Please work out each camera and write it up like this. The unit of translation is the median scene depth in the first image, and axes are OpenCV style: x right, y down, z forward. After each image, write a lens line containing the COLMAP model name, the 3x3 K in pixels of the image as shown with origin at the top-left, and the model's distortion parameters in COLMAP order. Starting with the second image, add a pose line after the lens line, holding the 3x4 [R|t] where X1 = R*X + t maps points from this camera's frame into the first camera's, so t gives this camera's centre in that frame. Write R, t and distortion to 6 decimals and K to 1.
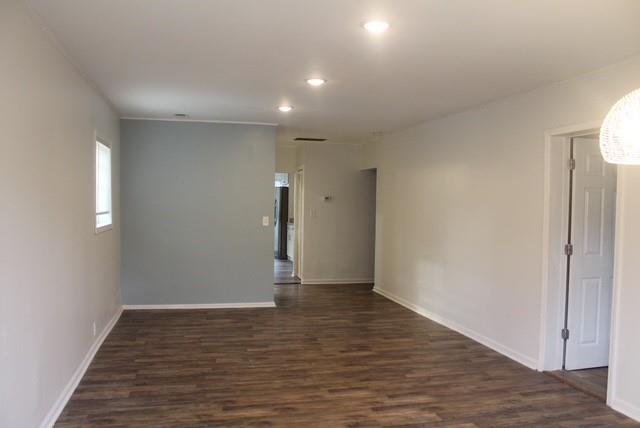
lens RADIAL K [[556.3, 0, 320.5], [0, 556.3, 214.6], [0, 0, 1]] dist [-0.120629, -0.003128]
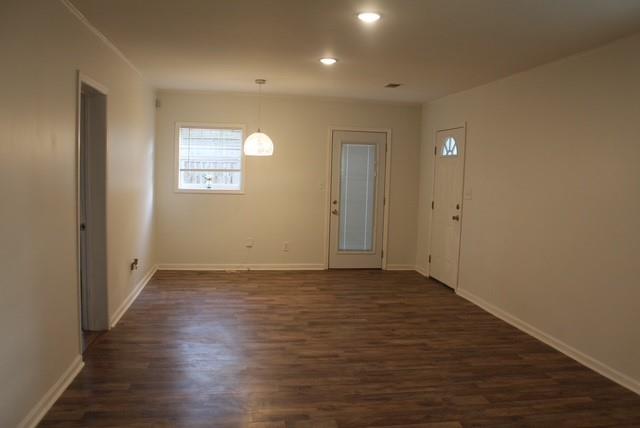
lens RADIAL K [[556.3, 0, 320.0], [0, 556.3, 214.7], [0, 0, 1]] dist [-0.120629, -0.003128]
pose [[-0.995752, -0.054839, 0.073958, -0.012612], [-0.047362, 0.993927, 0.099324, -0.041808], [-0.078956, 0.095399, -0.992303, 1.943868]]
